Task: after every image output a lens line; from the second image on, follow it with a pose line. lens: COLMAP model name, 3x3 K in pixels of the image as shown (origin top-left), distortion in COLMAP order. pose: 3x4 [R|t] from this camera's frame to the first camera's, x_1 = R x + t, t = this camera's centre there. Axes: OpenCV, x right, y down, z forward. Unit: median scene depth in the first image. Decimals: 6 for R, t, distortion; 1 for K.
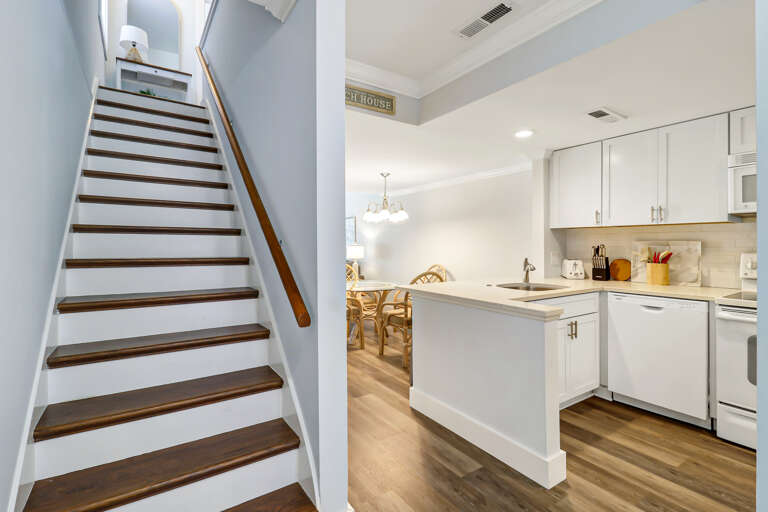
lens RADIAL K [[371.0, 0, 387.8], [0, 371.0, 247.3], [0, 0, 1]] dist [-0.002943, -0.001777]
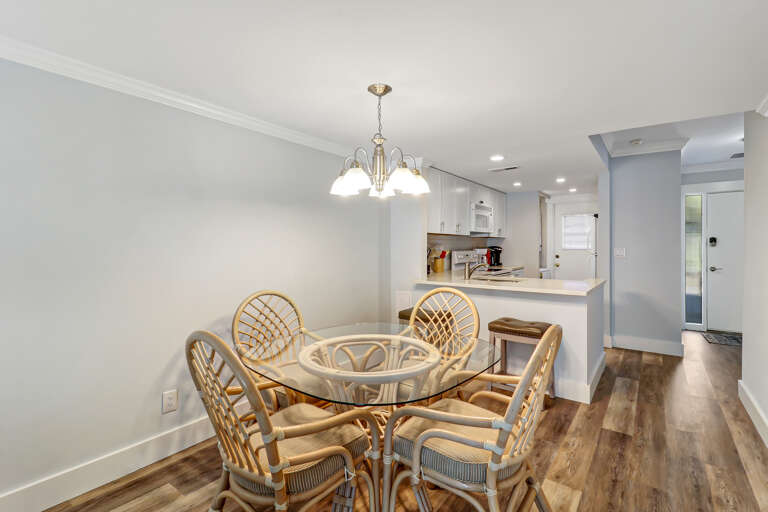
lens RADIAL K [[362.0, 0, 388.2], [0, 362.0, 243.0], [0, 0, 1]] dist [0.002076, -0.000280]
pose [[-0.342934, 0.010002, 0.939306, -0.678658], [0.008223, 0.999937, -0.007645, -0.014912], [-0.939323, 0.005102, -0.342995, 1.819762]]
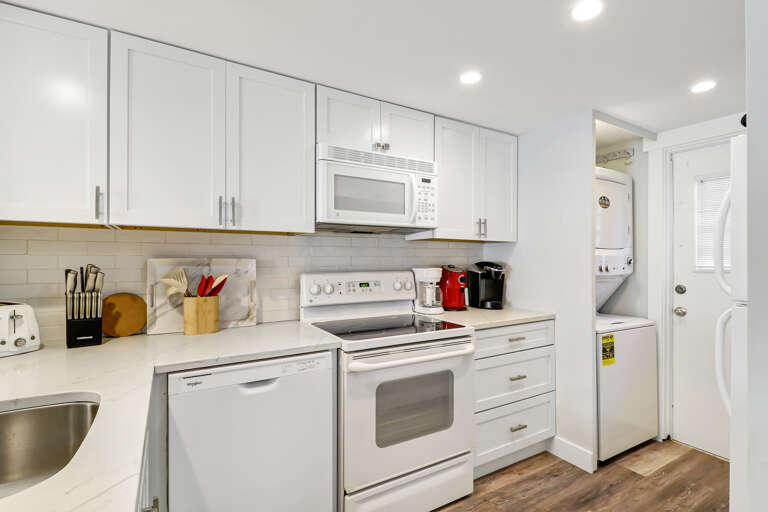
lens RADIAL K [[362.8, 0, 385.8], [0, 362.8, 258.2], [0, 0, 1]] dist [-0.000799, -0.000968]
pose [[0.052958, 0.006775, 0.998574, 0.180194], [0.006463, 0.999954, -0.007127, -0.011506], [-0.998576, 0.006831, 0.052912, 0.712352]]
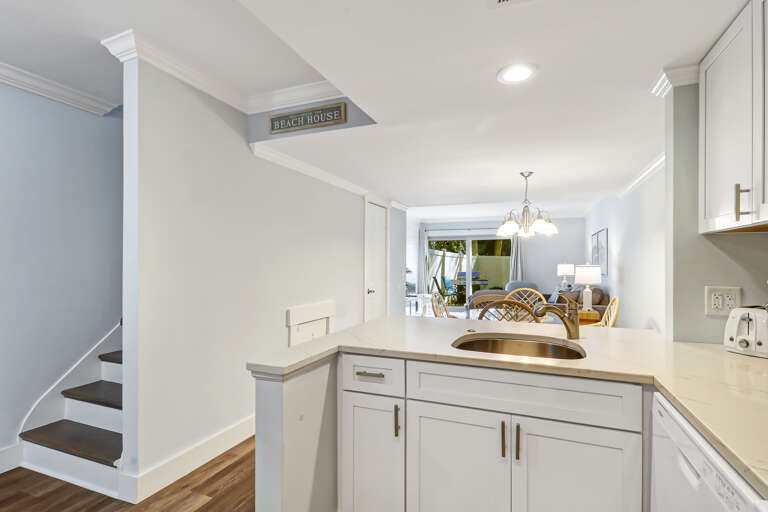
lens RADIAL K [[372.0, 0, 385.6], [0, 372.0, 269.4], [0, 0, 1]] dist [-0.000445, -0.000152]
pose [[0.562730, 0.008360, -0.826599, 0.743552], [-0.014012, 0.999902, 0.000573, -0.003862], [0.826522, 0.011260, 0.562791, 0.527619]]
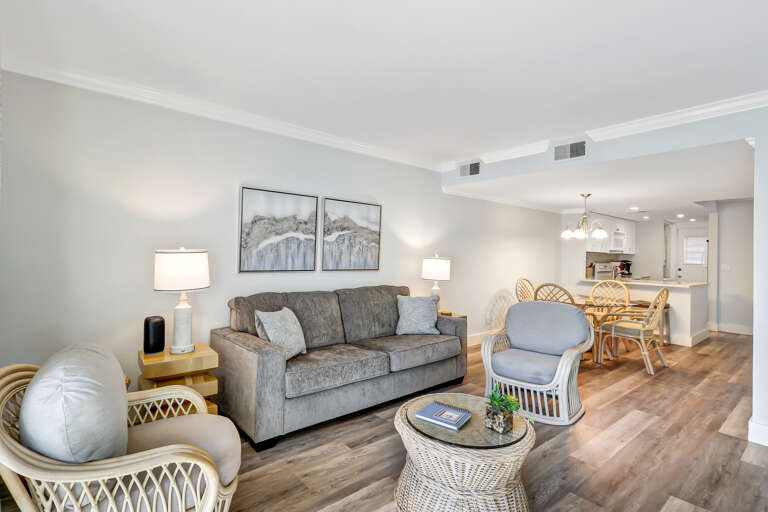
lens RADIAL K [[371.0, 0, 387.8], [0, 371.0, 247.3], [0, 0, 1]] dist [-0.002943, -0.001777]
pose [[-0.098762, 0.018251, 0.994944, -1.641540], [-0.014476, 0.999700, -0.019775, -0.025271], [-0.995006, -0.016356, -0.098468, 2.677704]]
